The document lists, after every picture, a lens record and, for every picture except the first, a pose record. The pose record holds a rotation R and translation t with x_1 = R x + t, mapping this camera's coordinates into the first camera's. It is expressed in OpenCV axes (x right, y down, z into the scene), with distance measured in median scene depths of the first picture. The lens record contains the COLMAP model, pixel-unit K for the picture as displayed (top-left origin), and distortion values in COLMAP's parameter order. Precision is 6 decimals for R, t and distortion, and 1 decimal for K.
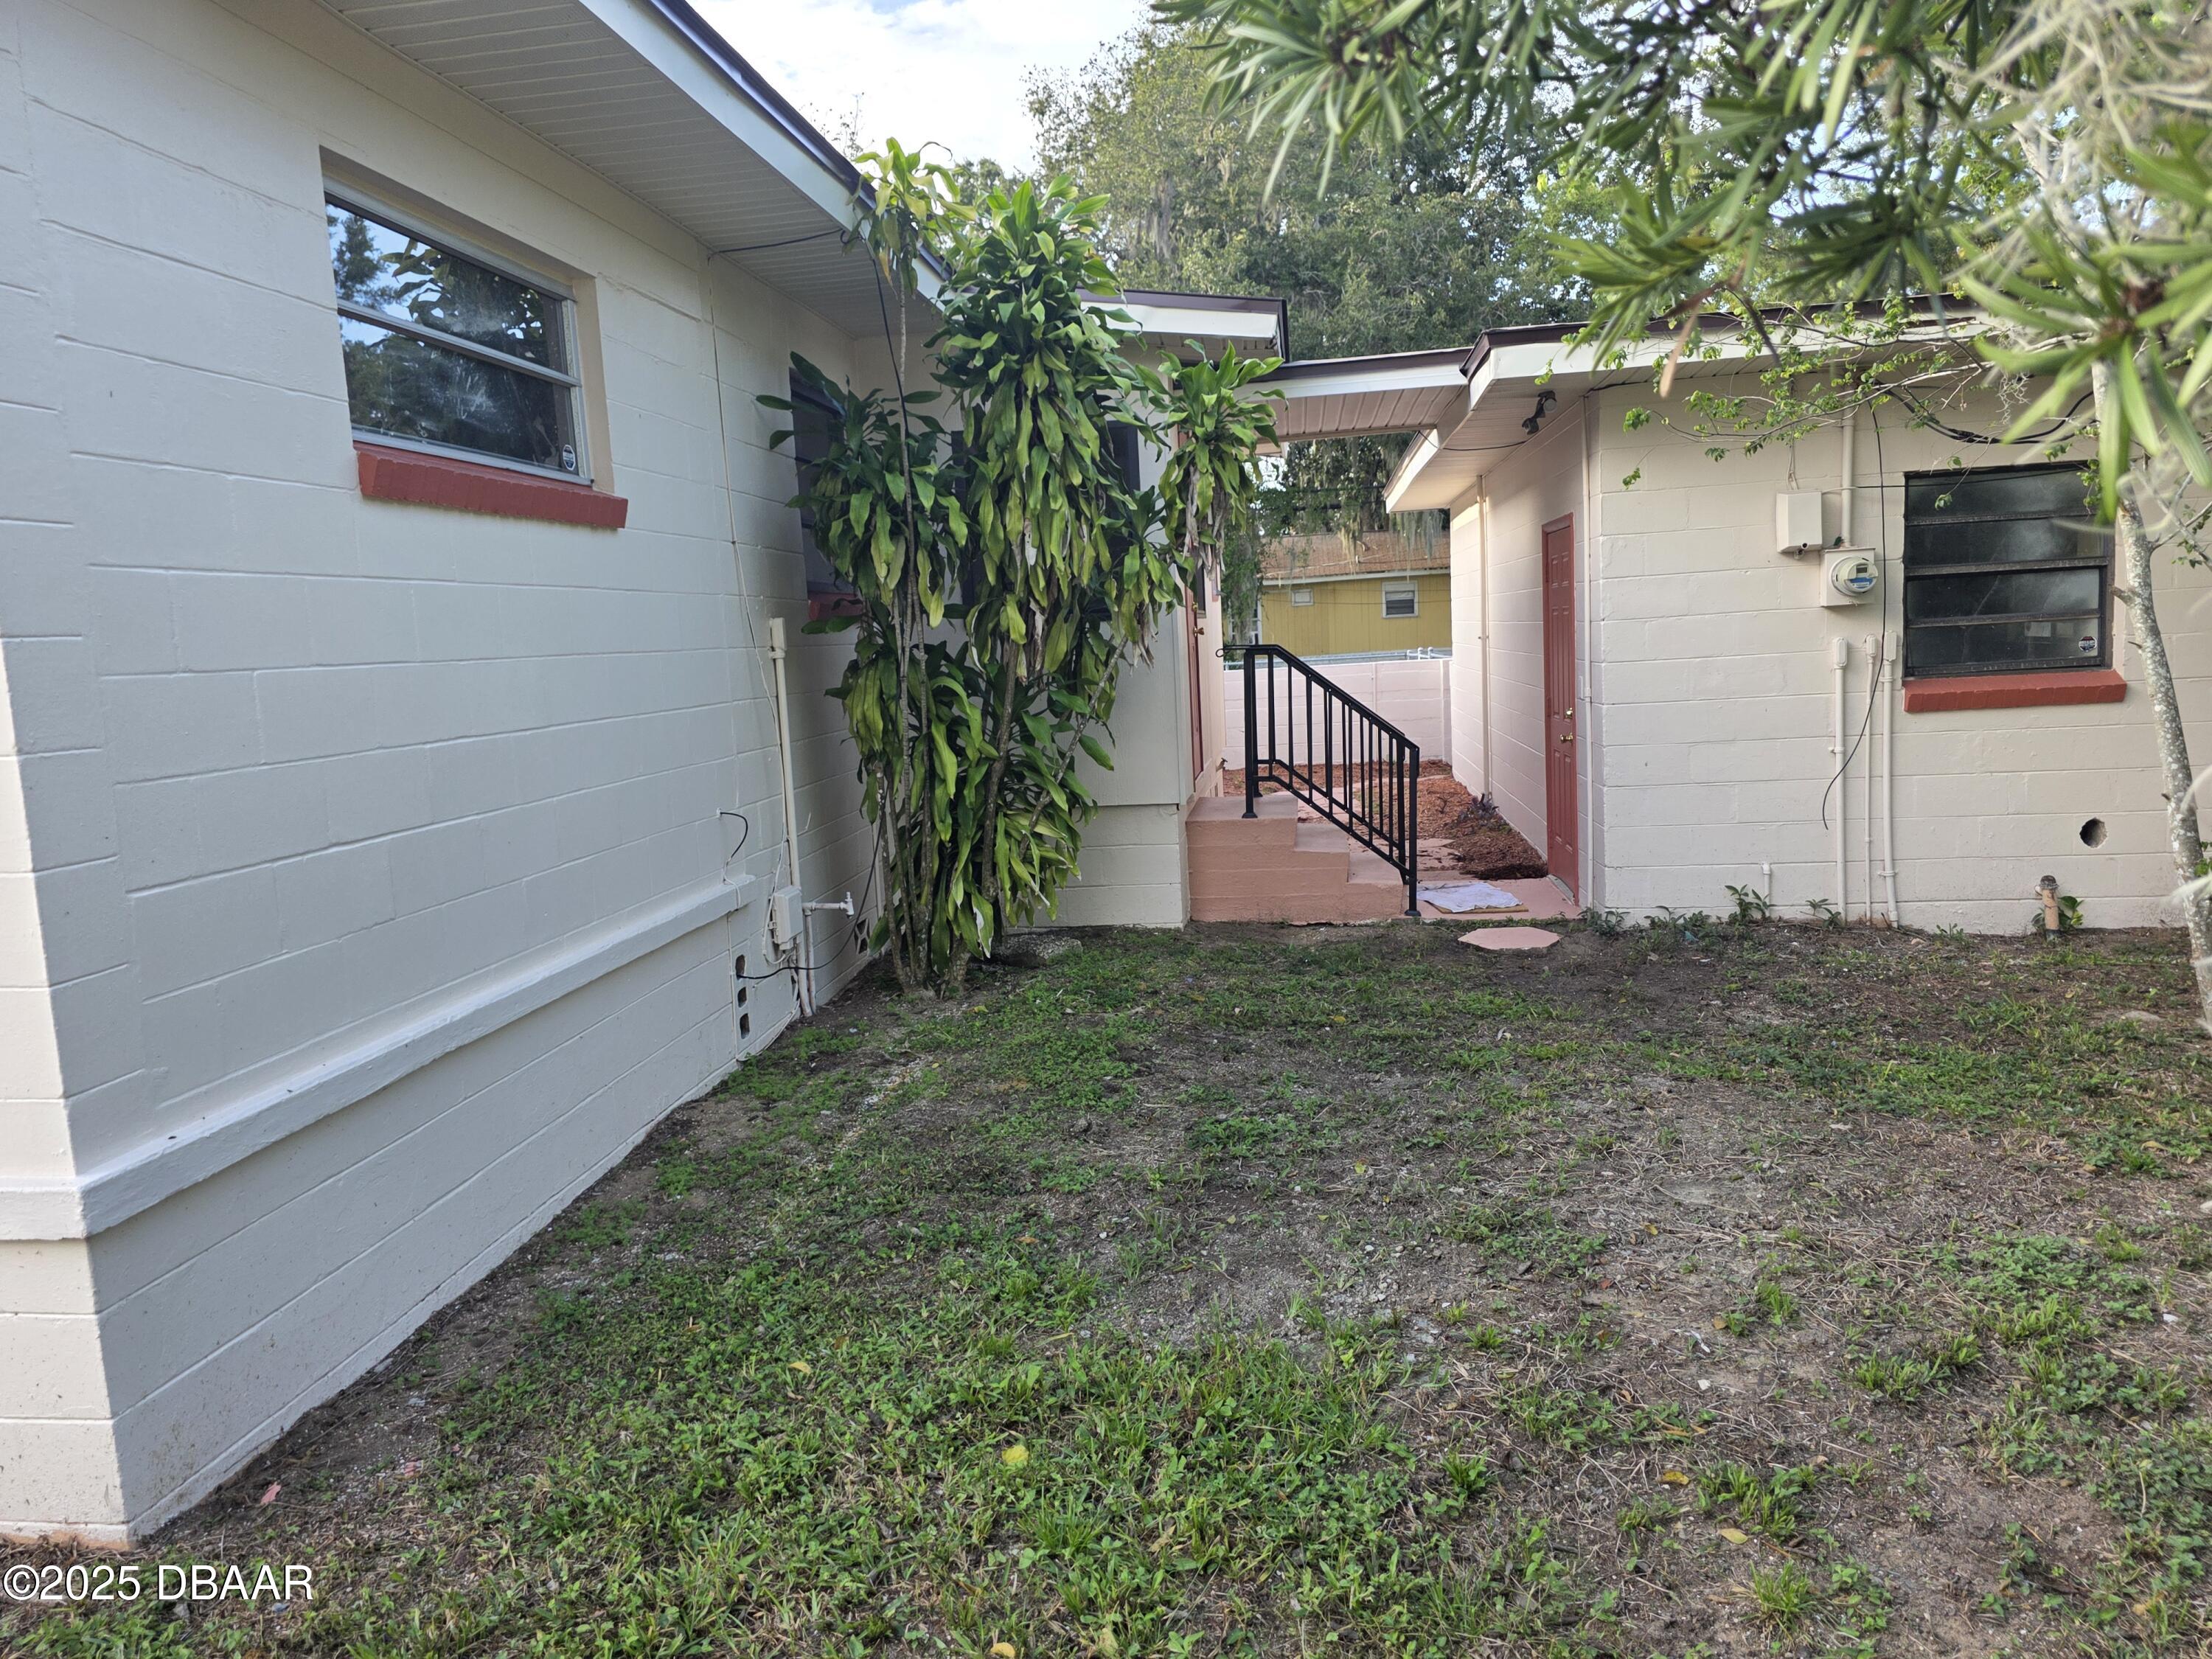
lens RADIAL K [[1507.2, 0, 1088.4], [0, 1507.2, 812.1], [0, 0, 1]] dist [0.011130, -0.022751]
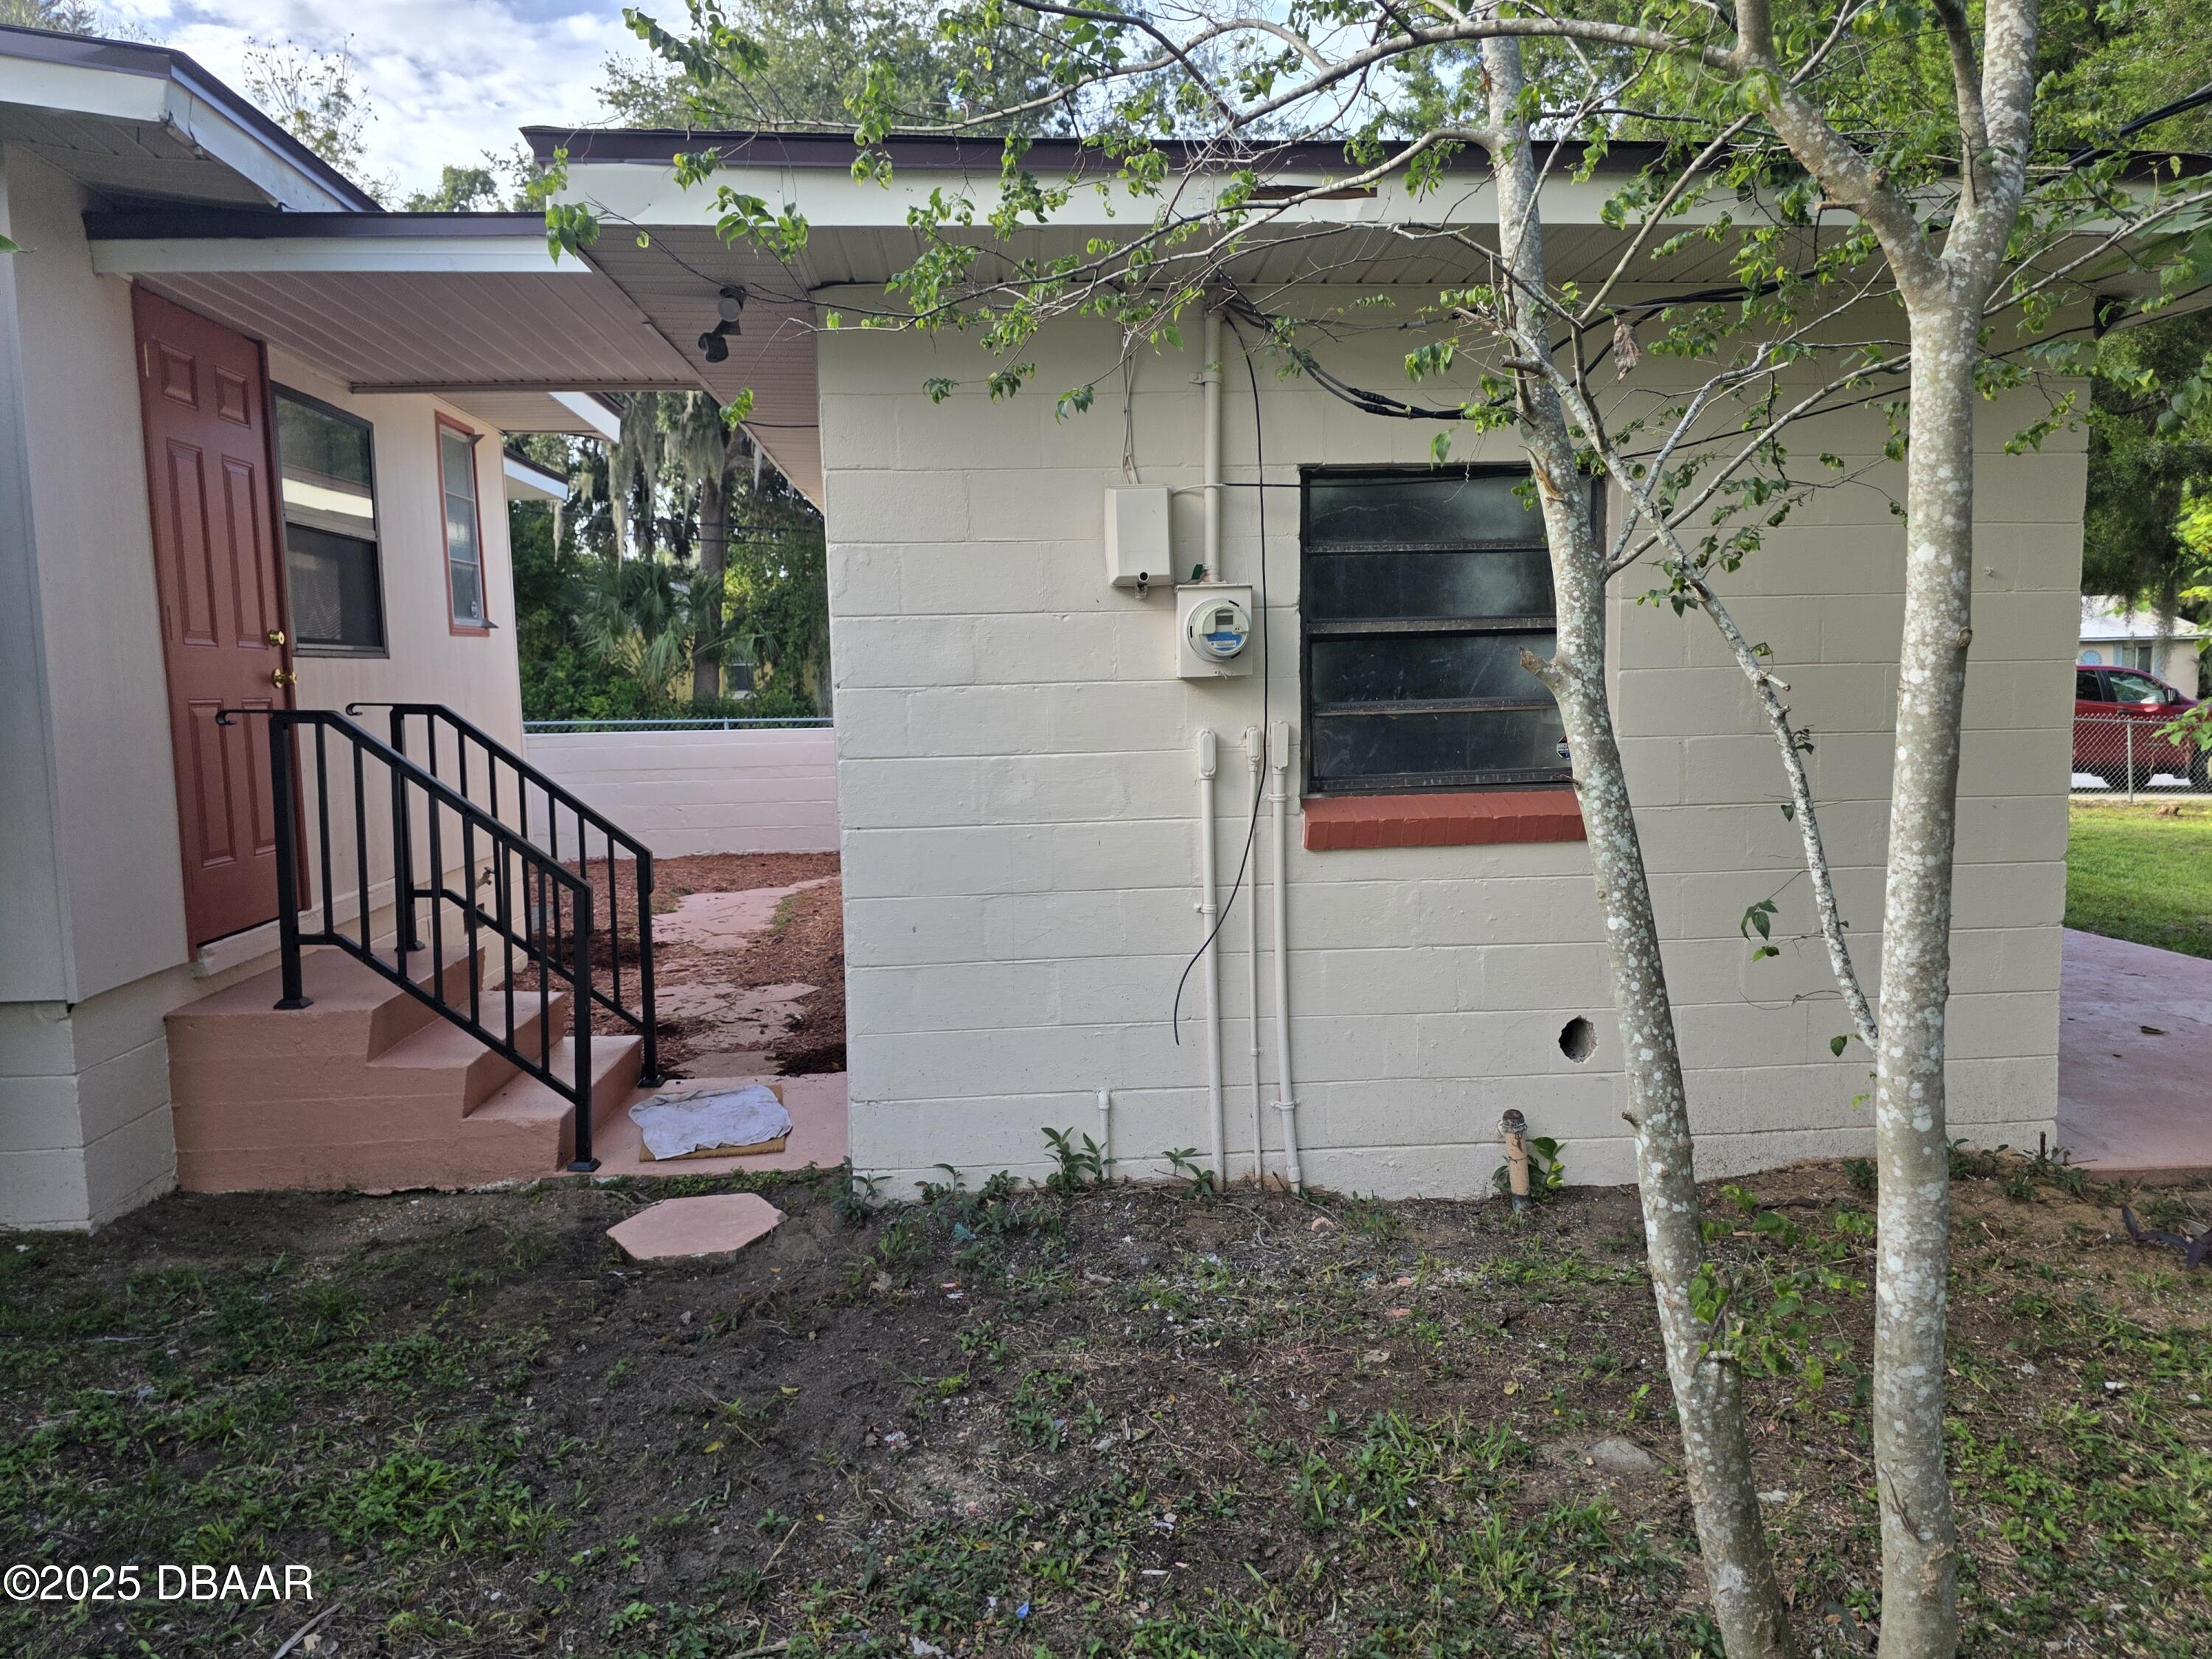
lens RADIAL K [[1507.2, 0, 1112.2], [0, 1507.2, 827.0], [0, 0, 1]] dist [0.011130, -0.022751]
pose [[0.971609, 0.006135, 0.236511, 0.316750], [-0.000092, 0.999673, -0.025552, -0.059874], [-0.236590, 0.024805, 0.971293, 0.413304]]
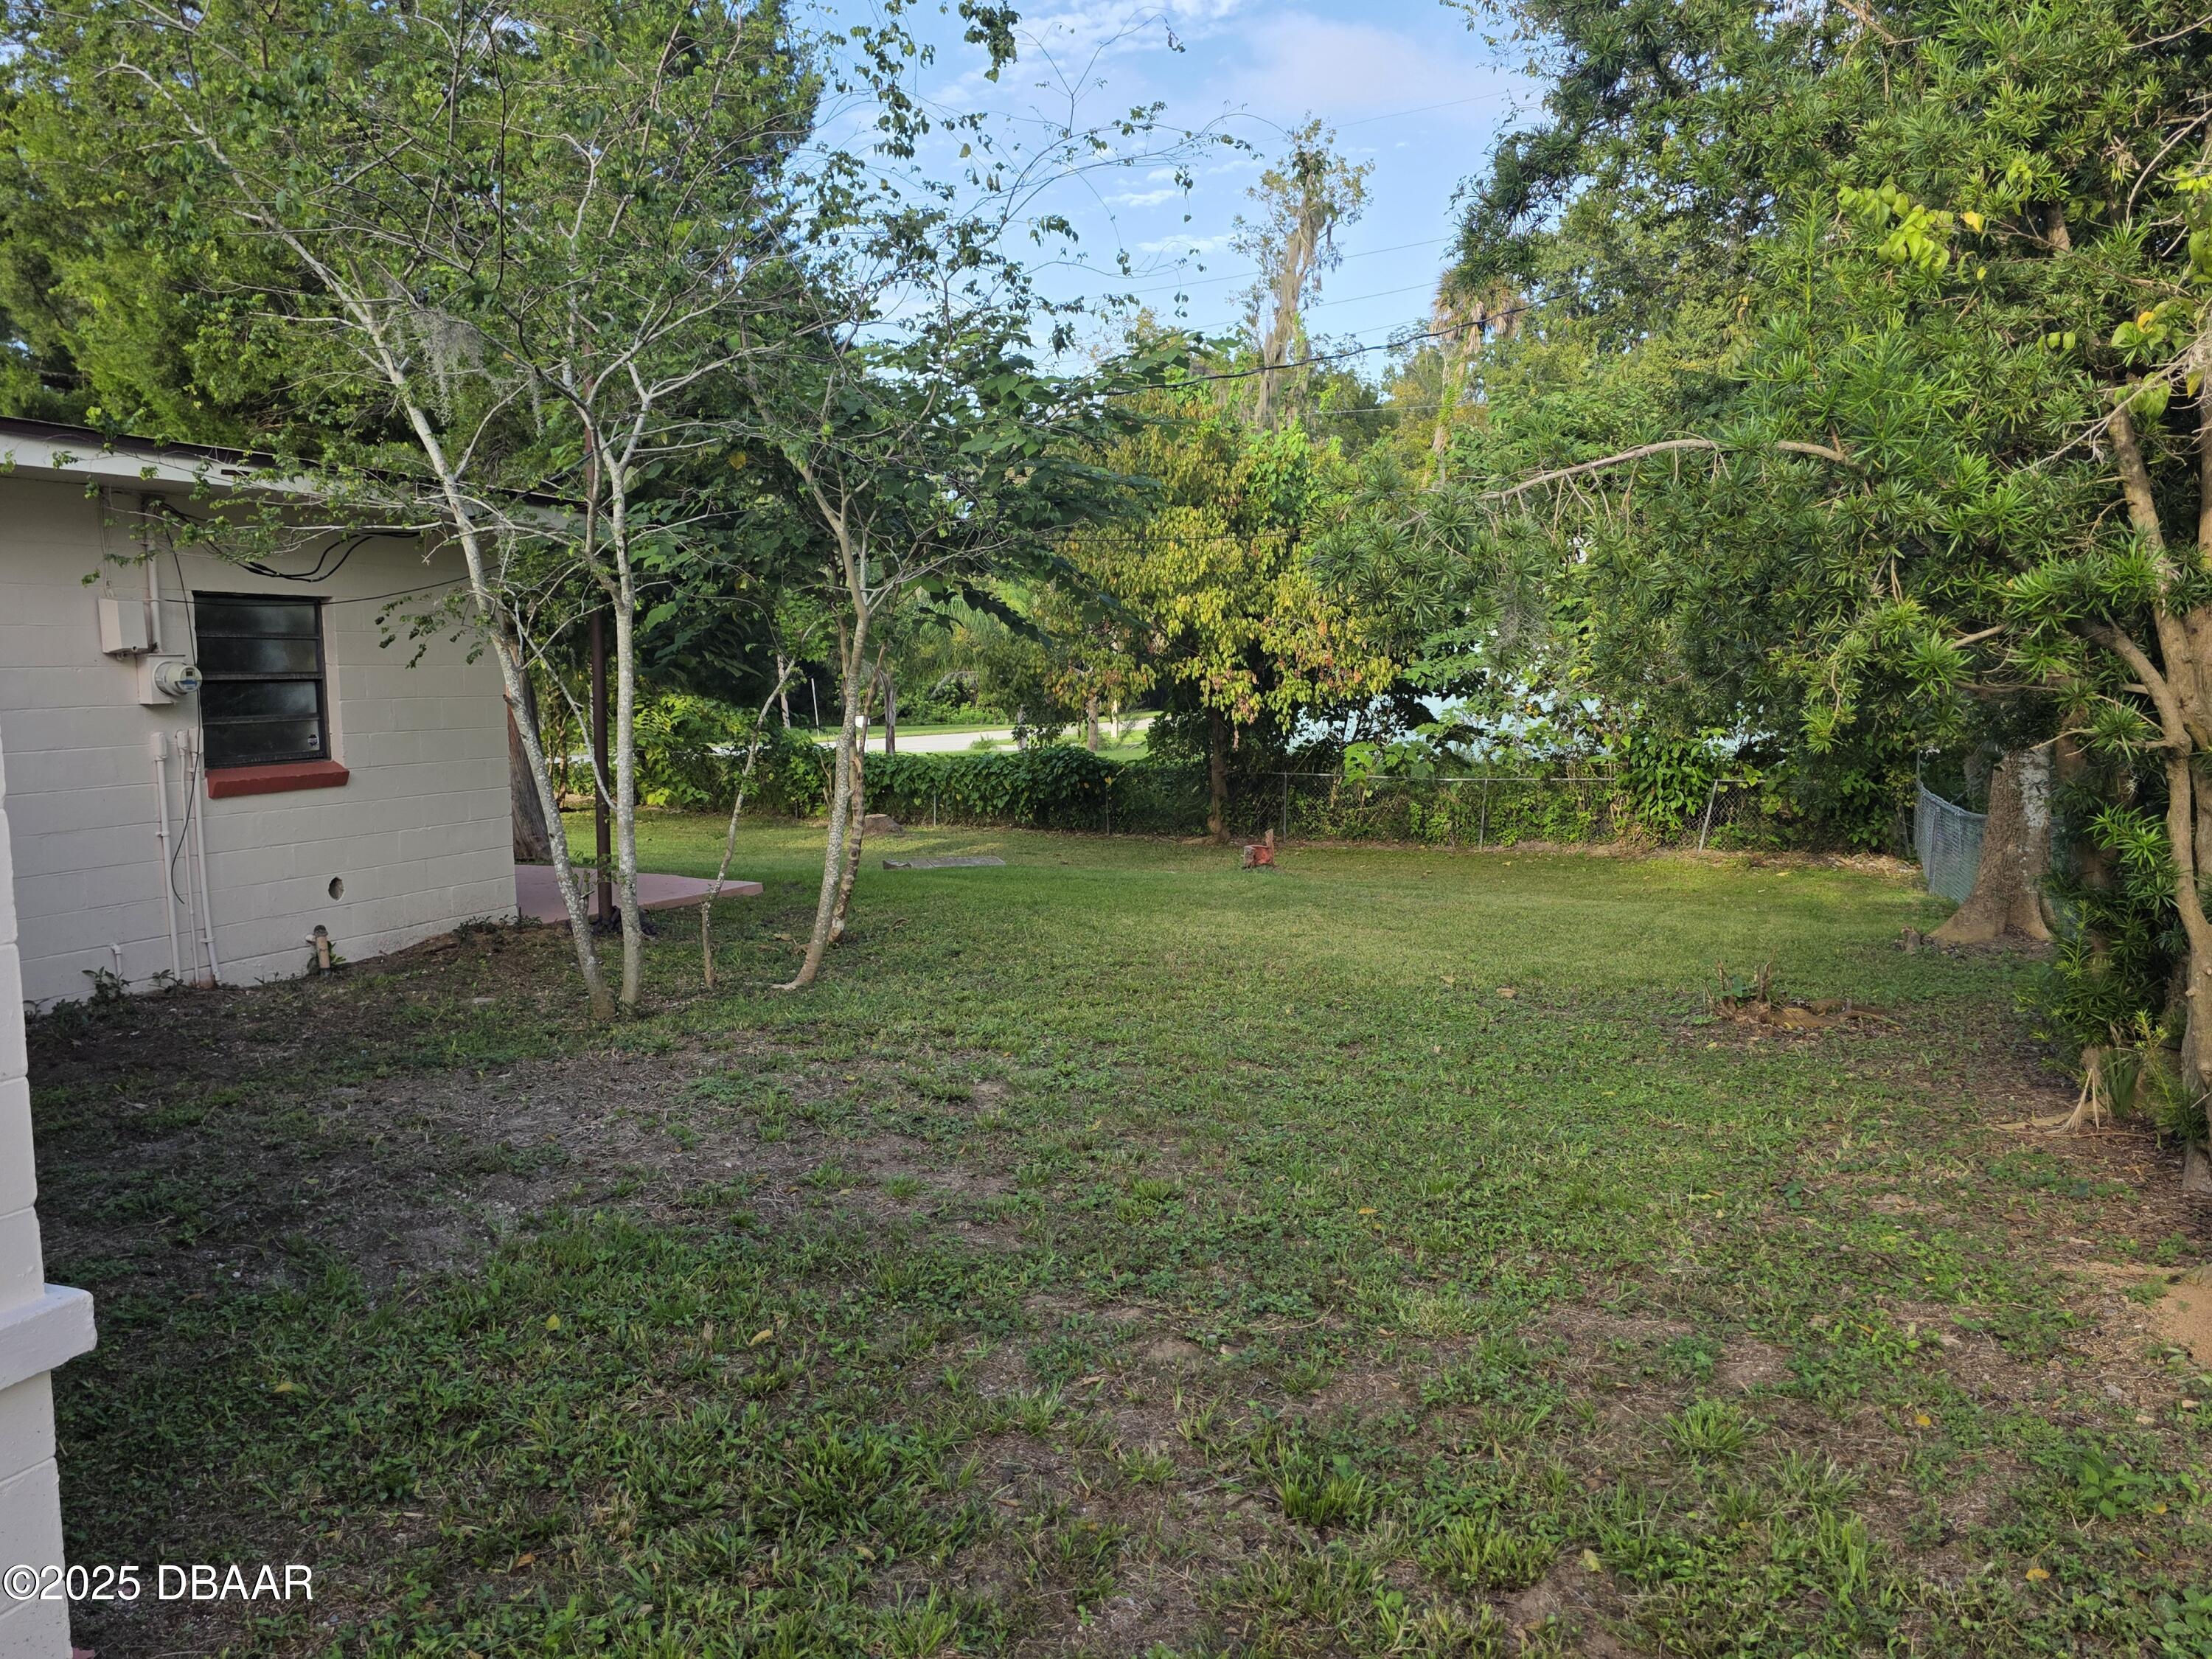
lens RADIAL K [[1667.7, 0, 1105.3], [0, 1667.7, 832.0], [0, 0, 1]] dist [0.002544, 0.000201]
pose [[0.201247, -0.046081, 0.978456, -0.572744], [0.113538, 0.993257, 0.023425, 0.007194], [-0.972938, 0.106377, 0.205122, 0.076164]]
